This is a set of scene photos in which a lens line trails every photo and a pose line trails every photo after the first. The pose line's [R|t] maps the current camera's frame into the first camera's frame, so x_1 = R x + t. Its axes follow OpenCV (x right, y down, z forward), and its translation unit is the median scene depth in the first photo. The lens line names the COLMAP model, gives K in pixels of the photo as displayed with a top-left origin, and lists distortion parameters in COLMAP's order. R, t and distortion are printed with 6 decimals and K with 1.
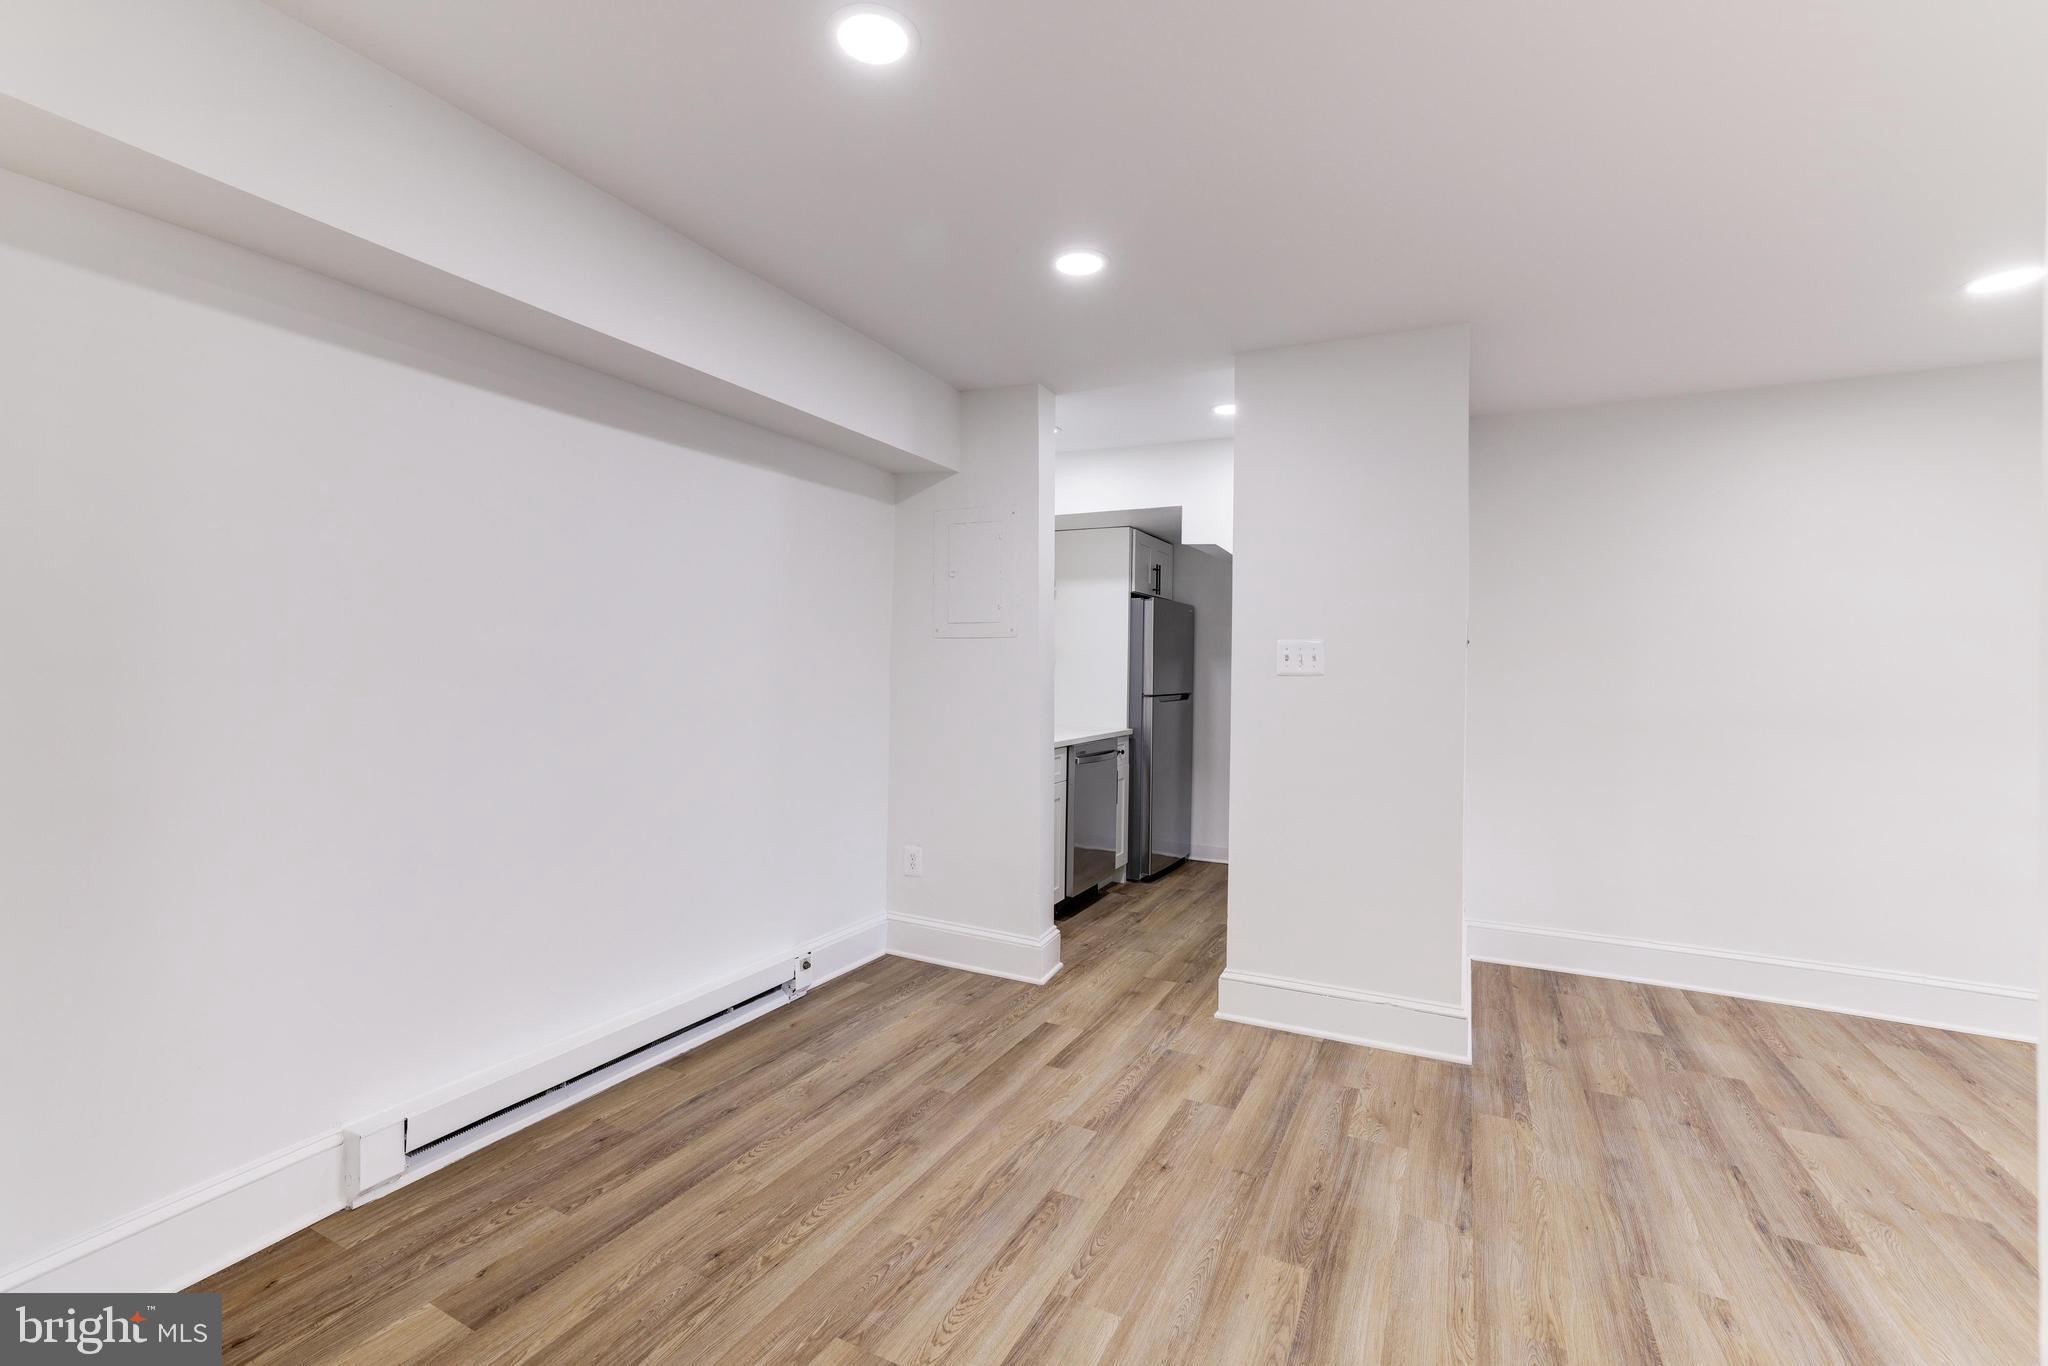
lens RADIAL K [[882.3, 0, 1013.9], [0, 882.3, 660.7], [0, 0, 1]] dist [-0.033866, 0.020116]
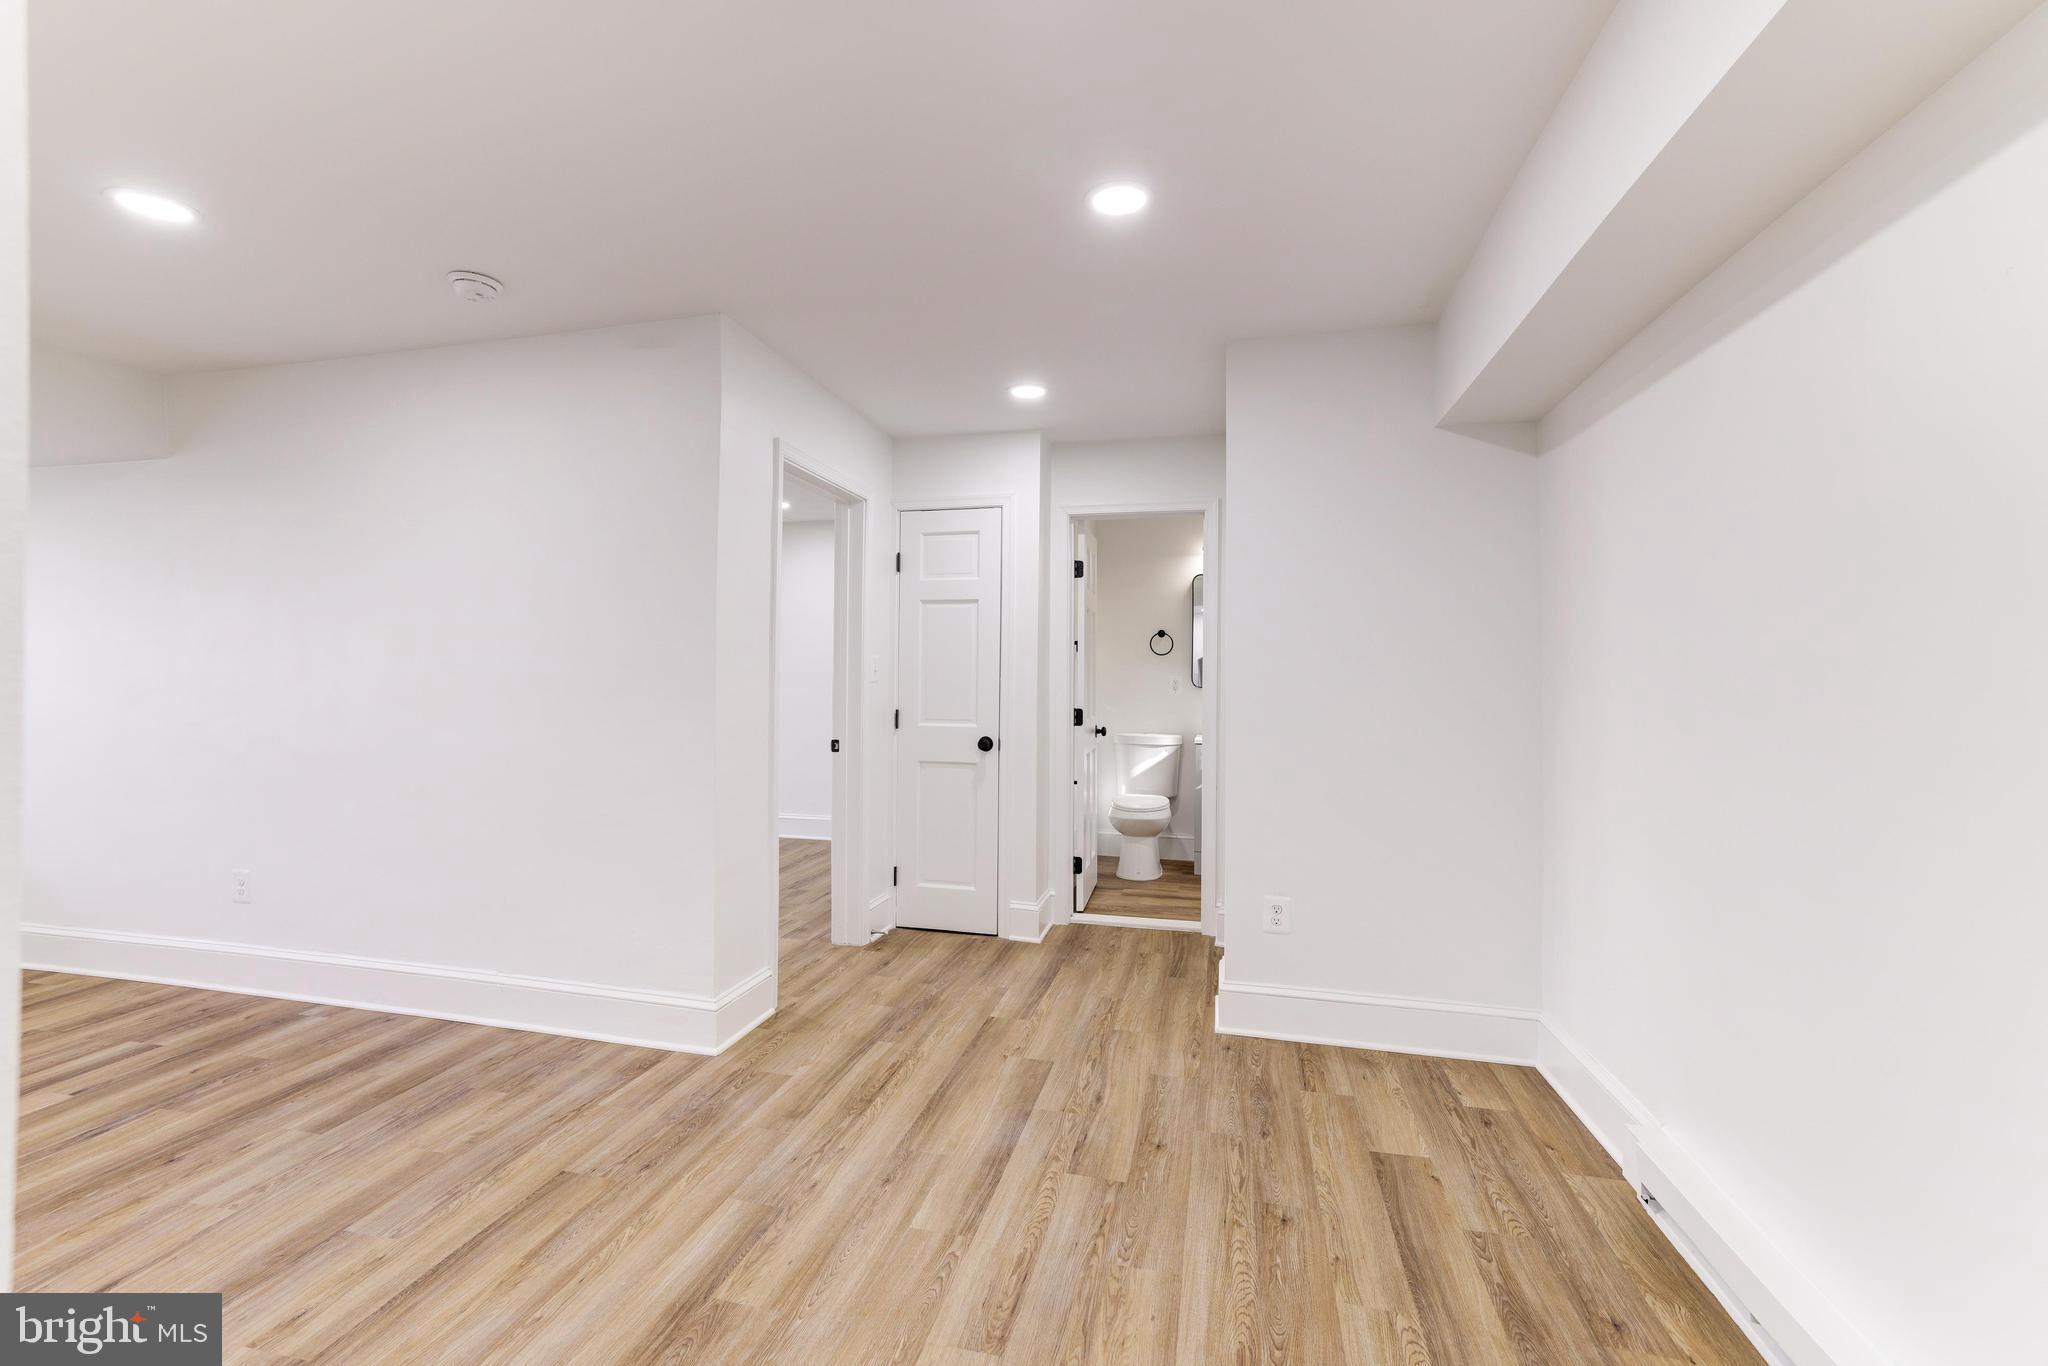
lens RADIAL K [[882.3, 0, 1013.9], [0, 882.3, 660.7], [0, 0, 1]] dist [-0.033866, 0.020116]
pose [[-0.971741, -0.025508, -0.234666, 0.200196], [-0.019434, 0.999415, -0.028159, 0.019868], [0.235247, -0.022803, -0.971668, 1.554770]]
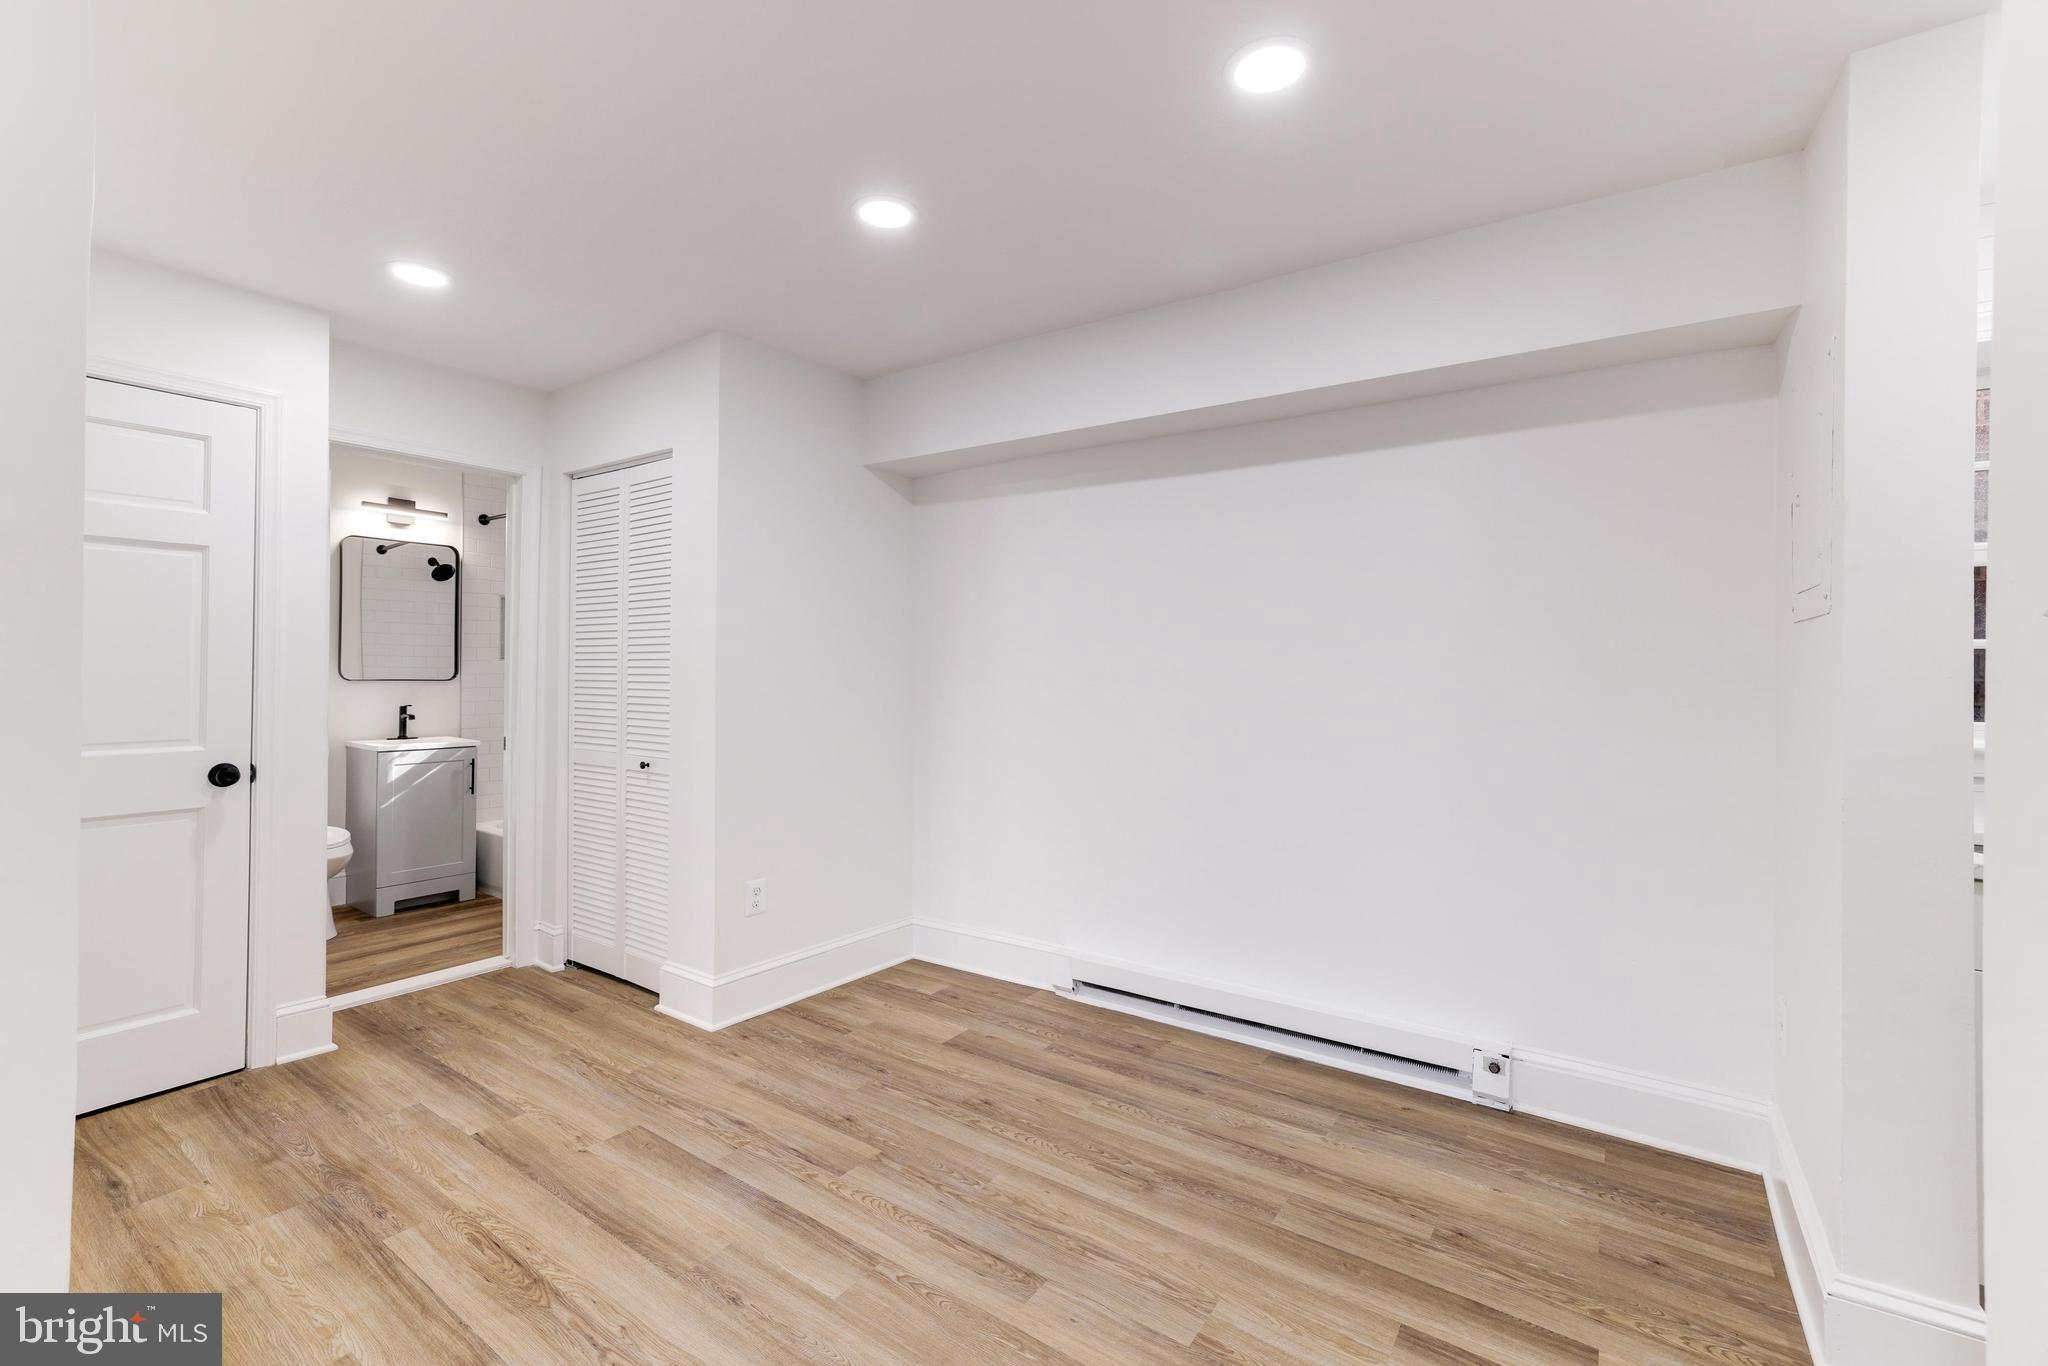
lens RADIAL K [[882.3, 0, 1013.9], [0, 882.3, 660.7], [0, 0, 1]] dist [-0.033866, 0.020116]
pose [[-0.135866, -0.025268, -0.990405, 0.806304], [-0.001548, 0.999679, -0.025292, 0.018907], [0.990726, -0.001903, -0.135861, 0.962577]]
